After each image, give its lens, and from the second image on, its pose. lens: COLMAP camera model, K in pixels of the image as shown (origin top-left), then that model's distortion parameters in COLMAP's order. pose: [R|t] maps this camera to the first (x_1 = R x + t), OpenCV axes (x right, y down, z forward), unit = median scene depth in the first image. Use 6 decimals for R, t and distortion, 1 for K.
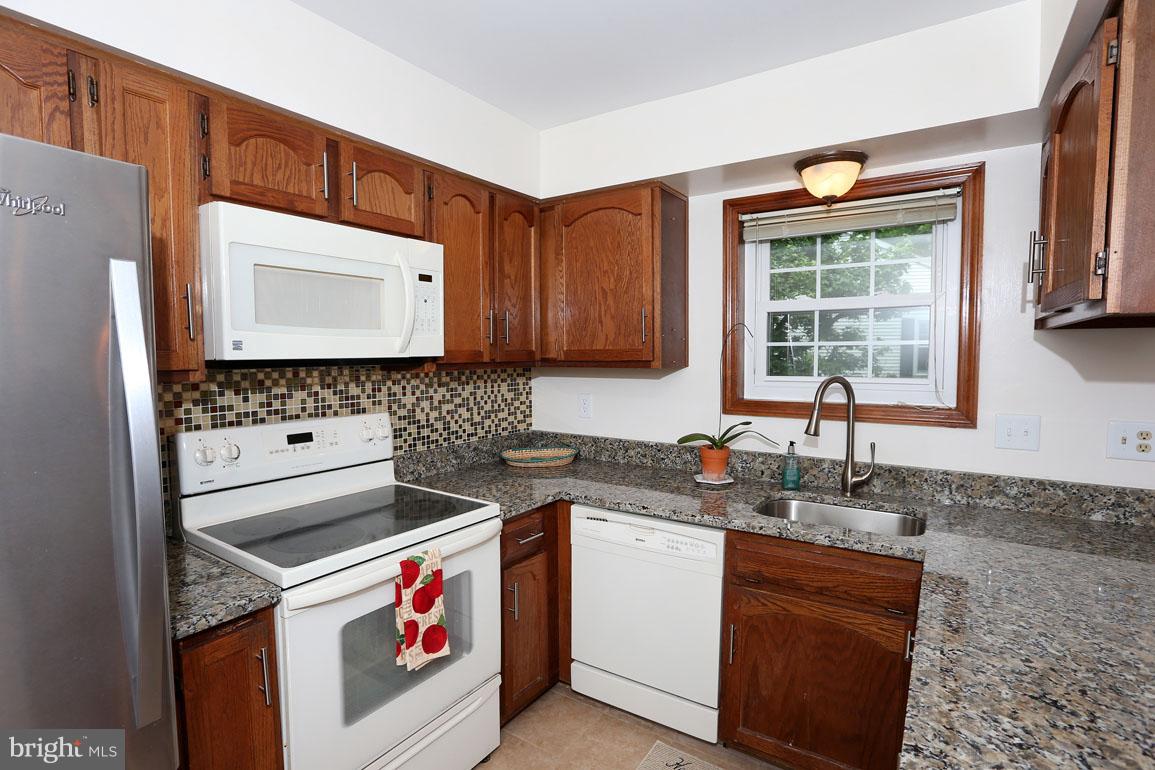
lens RADIAL K [[561.6, 0, 577.5], [0, 561.6, 385.0], [0, 0, 1]] dist [-0.016499, 0.000207]
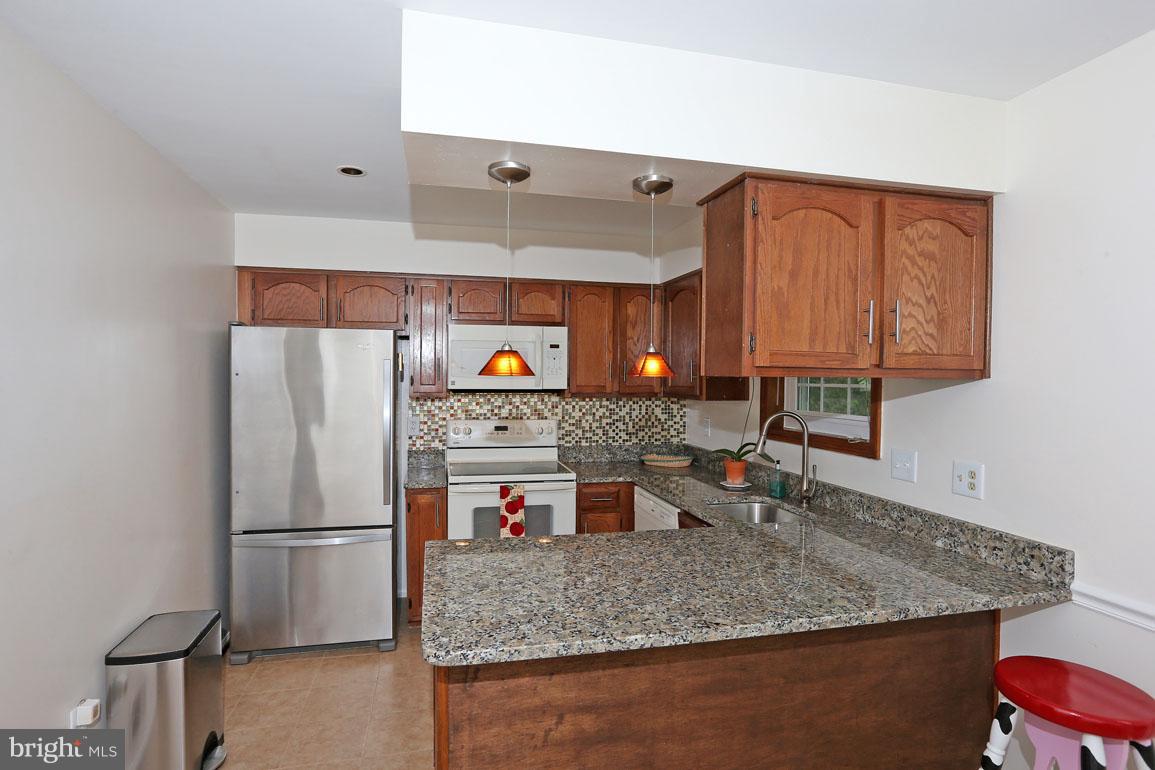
lens RADIAL K [[595.8, 0, 577.5], [0, 595.8, 385.0], [0, 0, 1]] dist [-0.061490, 0.037038]
pose [[0.734733, 0.019374, -0.678080, 0.923520], [-0.049447, 0.998463, -0.025050, -0.015818], [0.676552, 0.051934, 0.734561, -0.311417]]
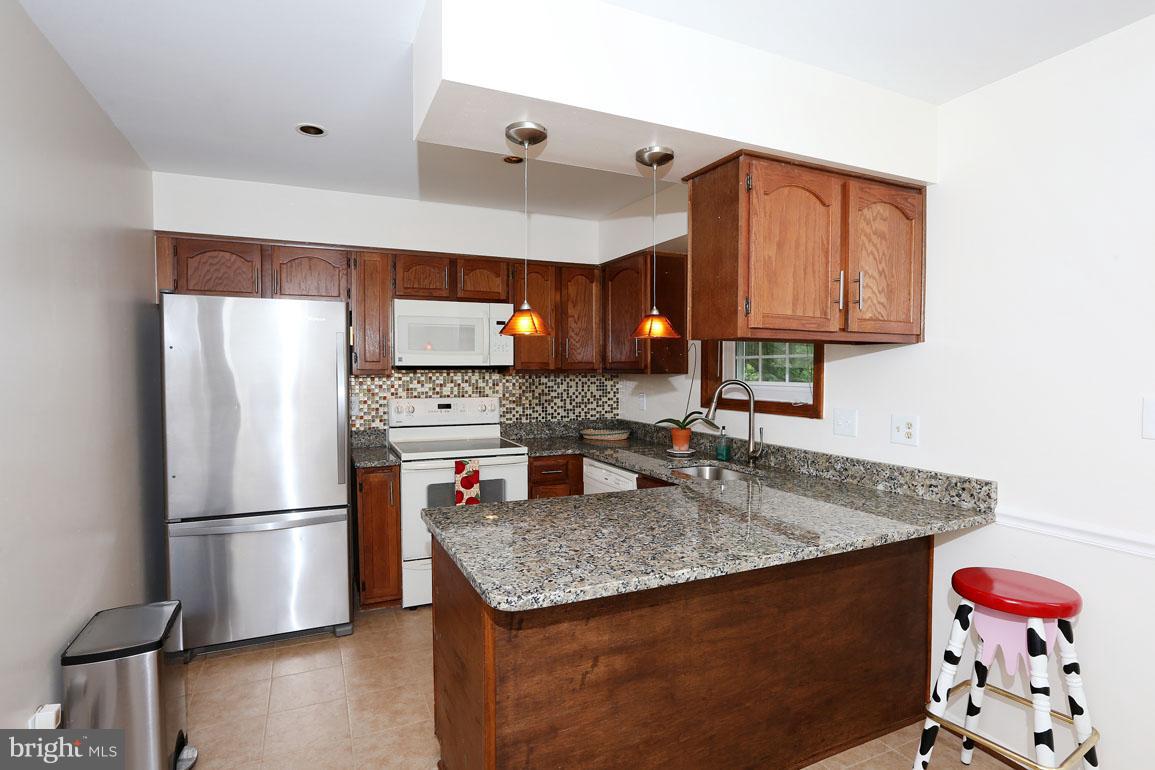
lens RADIAL K [[585.8, 0, 577.4], [0, 585.8, 386.2], [0, 0, 1]] dist [-0.067818, 0.041826]
pose [[0.854161, 0.019567, -0.519641, 0.792846], [-0.032857, 0.999326, -0.016381, 0.034459], [0.518970, 0.031066, 0.854228, -0.425446]]
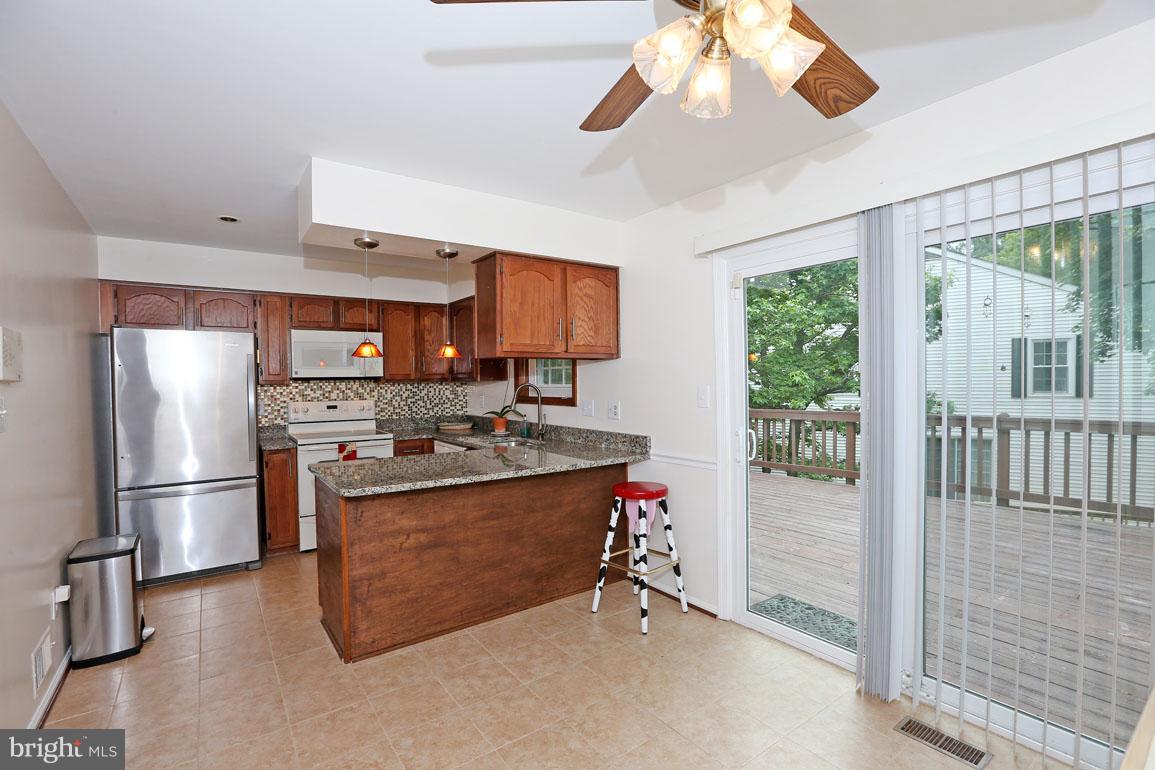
lens RADIAL K [[523.2, 0, 576.4], [0, 523.2, 389.9], [0, 0, 1]] dist [-0.060477, 0.025714]
pose [[0.937475, -0.003115, -0.348040, 1.200531], [-0.009190, 0.999390, -0.033698, 0.068879], [0.347933, 0.034790, 0.936874, -0.756129]]
